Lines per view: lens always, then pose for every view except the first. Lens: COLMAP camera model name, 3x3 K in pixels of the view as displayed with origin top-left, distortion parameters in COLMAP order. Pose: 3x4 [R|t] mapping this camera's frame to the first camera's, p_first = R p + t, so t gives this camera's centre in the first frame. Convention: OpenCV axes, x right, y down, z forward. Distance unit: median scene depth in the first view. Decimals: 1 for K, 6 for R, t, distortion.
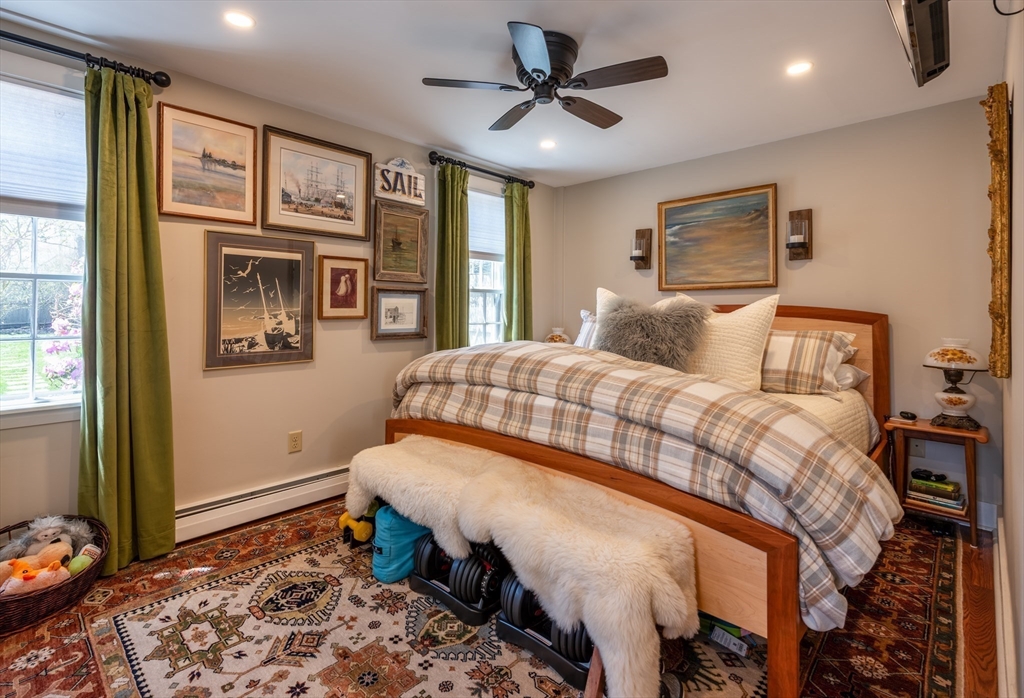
lens RADIAL K [[475.7, 0, 512.2], [0, 475.7, 305.6], [0, 0, 1]] dist [0.000363, -0.001040]
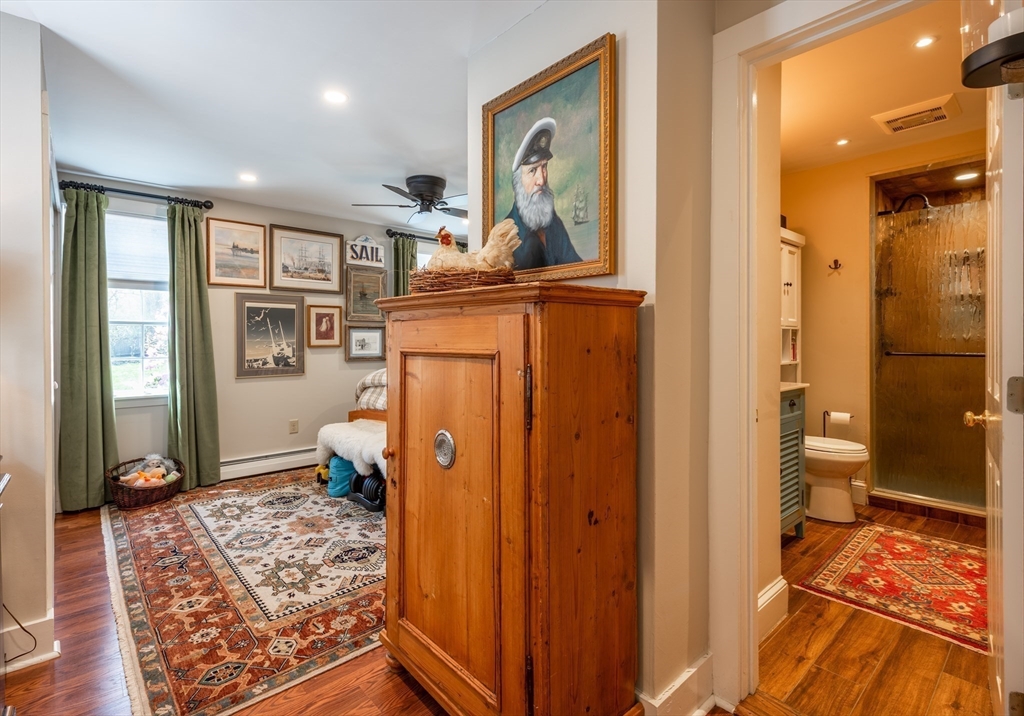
lens RADIAL K [[490.9, 0, 510.9], [0, 490.9, 343.1], [0, 0, 1]] dist [-0.000359, 0.000088]
pose [[0.995735, -0.008443, -0.091869, 0.441390], [0.009519, 0.999891, 0.011282, 0.005054], [0.091764, -0.012109, 0.995707, -0.580075]]
